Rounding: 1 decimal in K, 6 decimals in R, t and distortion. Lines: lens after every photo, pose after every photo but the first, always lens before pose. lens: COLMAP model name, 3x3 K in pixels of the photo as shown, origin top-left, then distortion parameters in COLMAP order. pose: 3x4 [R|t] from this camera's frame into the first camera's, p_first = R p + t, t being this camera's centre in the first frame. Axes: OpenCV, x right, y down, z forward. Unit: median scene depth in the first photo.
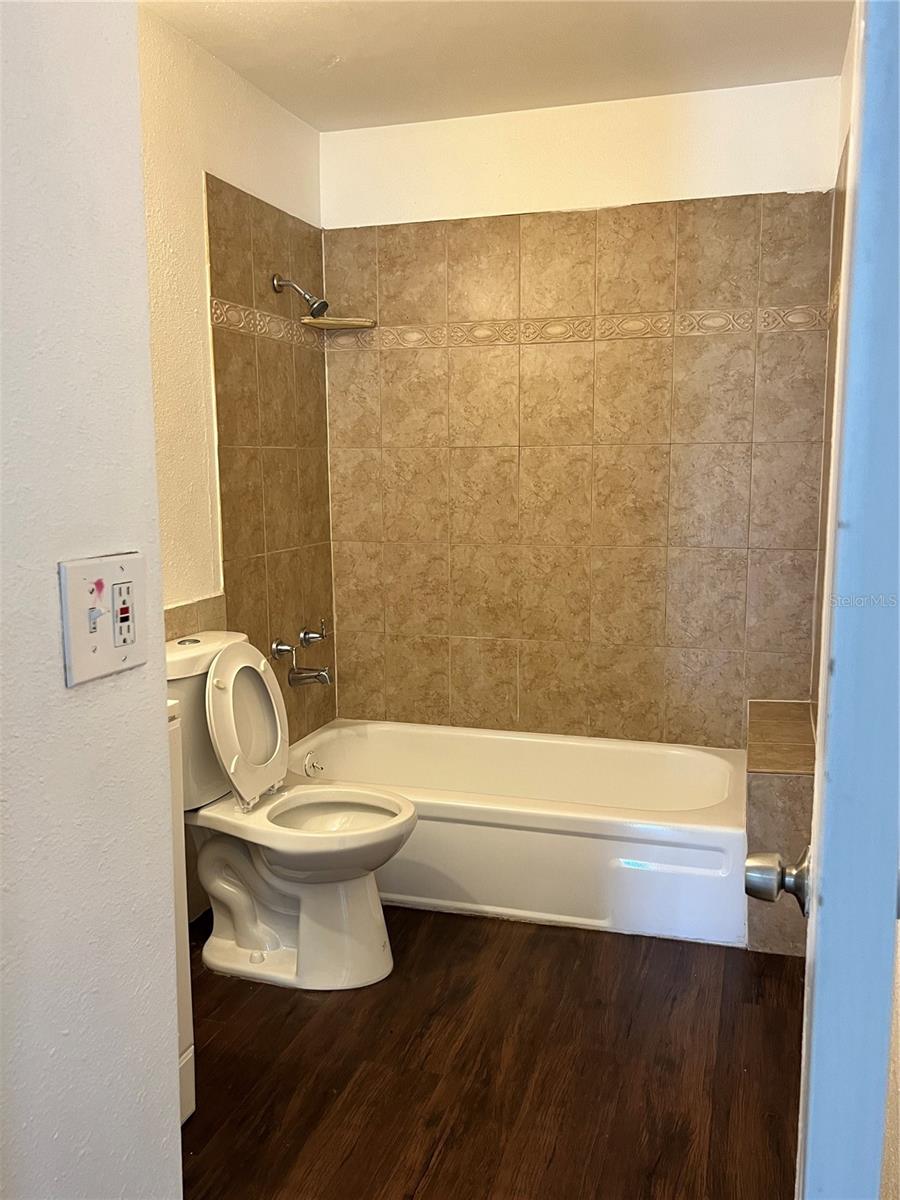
lens RADIAL K [[966.9, 0, 449.8], [0, 966.9, 622.8], [0, 0, 1]] dist [0.004325, -0.002190]
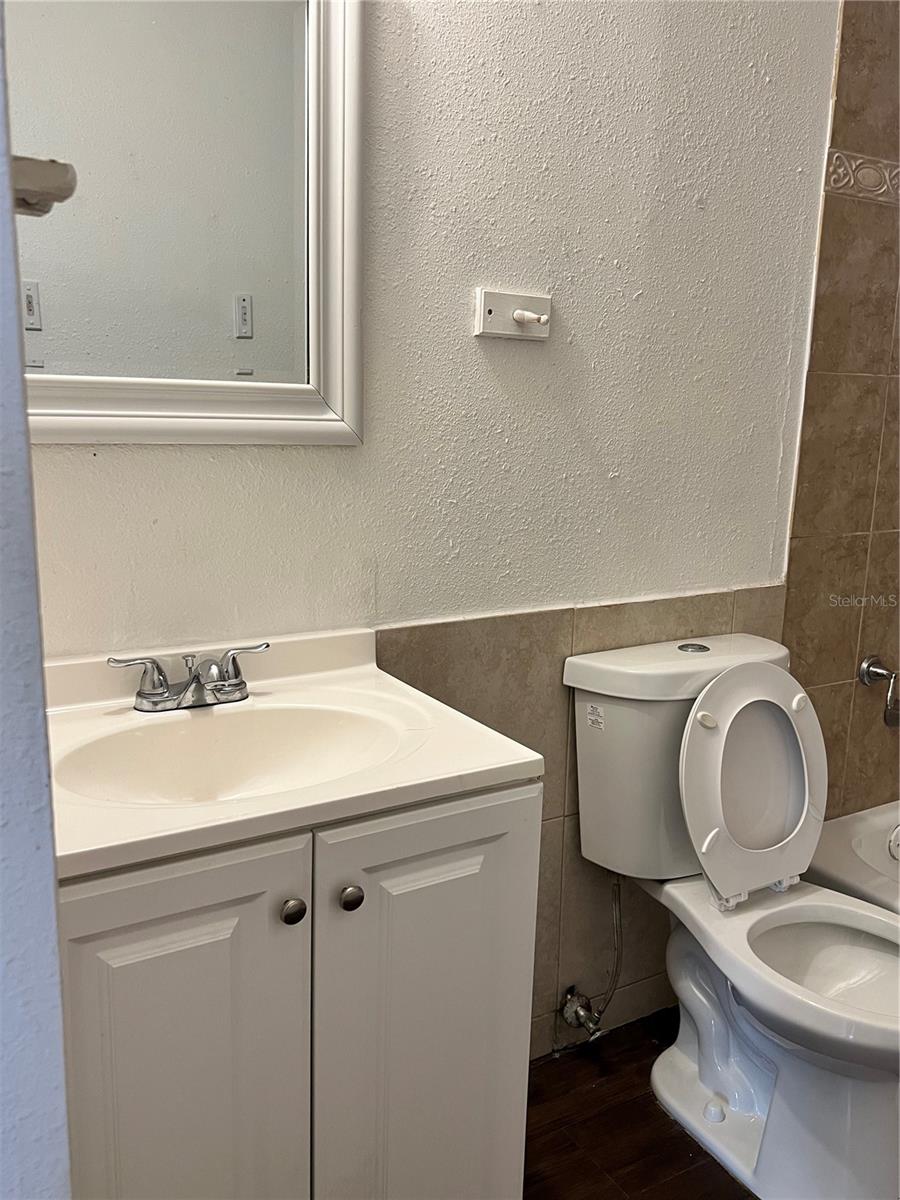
lens RADIAL K [[966.9, 0, 449.8], [0, 966.9, 622.8], [0, 0, 1]] dist [0.004325, -0.002190]
pose [[0.745256, 0.163696, -0.646373, 0.046211], [-0.132071, 0.986429, 0.097541, -0.039306], [0.653568, 0.012674, 0.756762, 0.311916]]
